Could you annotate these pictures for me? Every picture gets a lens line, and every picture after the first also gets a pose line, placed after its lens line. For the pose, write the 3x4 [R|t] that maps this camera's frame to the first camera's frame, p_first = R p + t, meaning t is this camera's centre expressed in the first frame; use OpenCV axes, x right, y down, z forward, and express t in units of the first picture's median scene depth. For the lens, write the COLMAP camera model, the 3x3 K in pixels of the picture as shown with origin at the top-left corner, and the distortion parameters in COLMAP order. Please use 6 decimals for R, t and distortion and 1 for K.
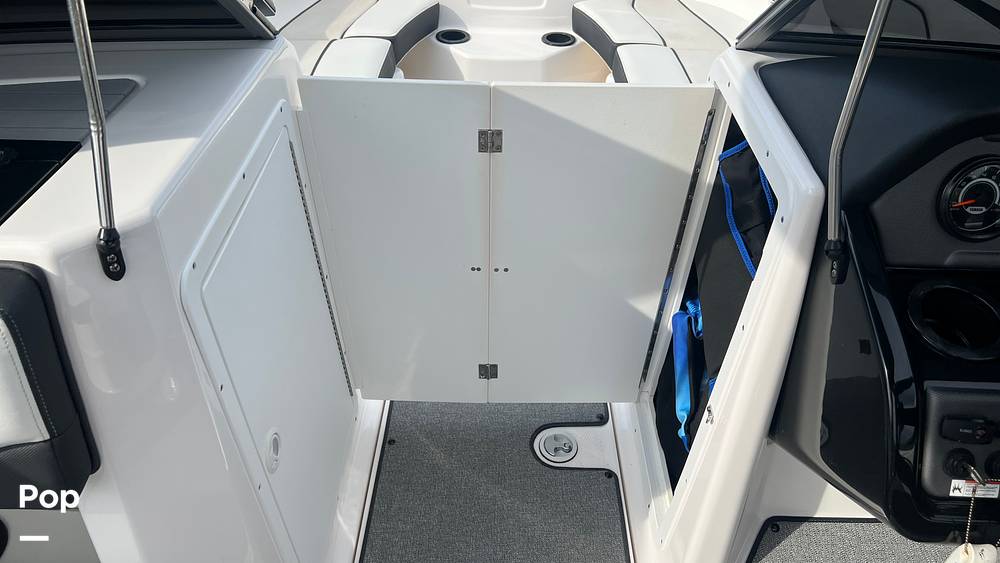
lens RADIAL K [[760.4, 0, 506.7], [0, 760.4, 284.5], [0, 0, 1]] dist [0.008215, 0.000157]
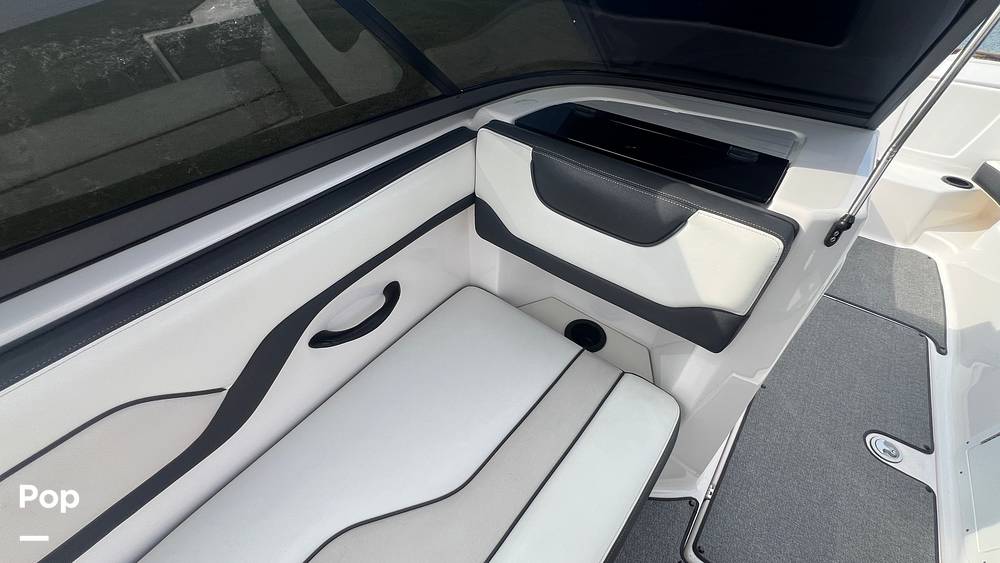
lens RADIAL K [[401.1, 0, 500.6], [0, 401.1, 283.0], [0, 0, 1]] dist [-0.004749, 0.001342]
pose [[0.794659, 0.406927, -0.450475, -0.295043], [-0.385313, 0.911529, 0.143701, 0.095290], [0.469096, 0.059380, 0.881148, -0.036147]]
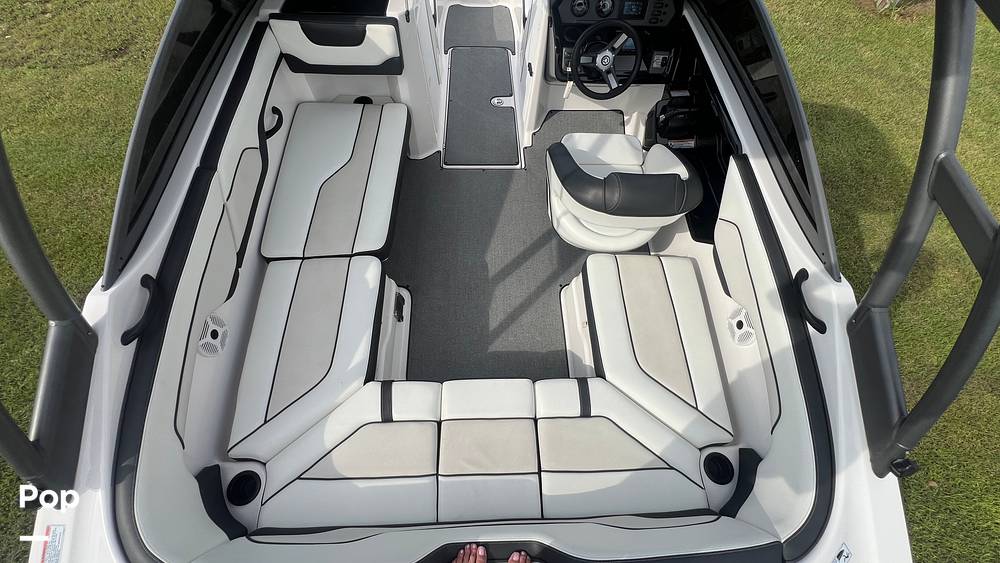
lens RADIAL K [[401.1, 0, 500.6], [0, 401.1, 280.7], [0, 0, 1]] dist [-0.004749, 0.001342]
pose [[0.998978, -0.027531, 0.035835, -0.011283], [0.011989, 0.926045, 0.377222, 0.274544], [-0.043571, -0.376407, 0.925429, -1.020622]]
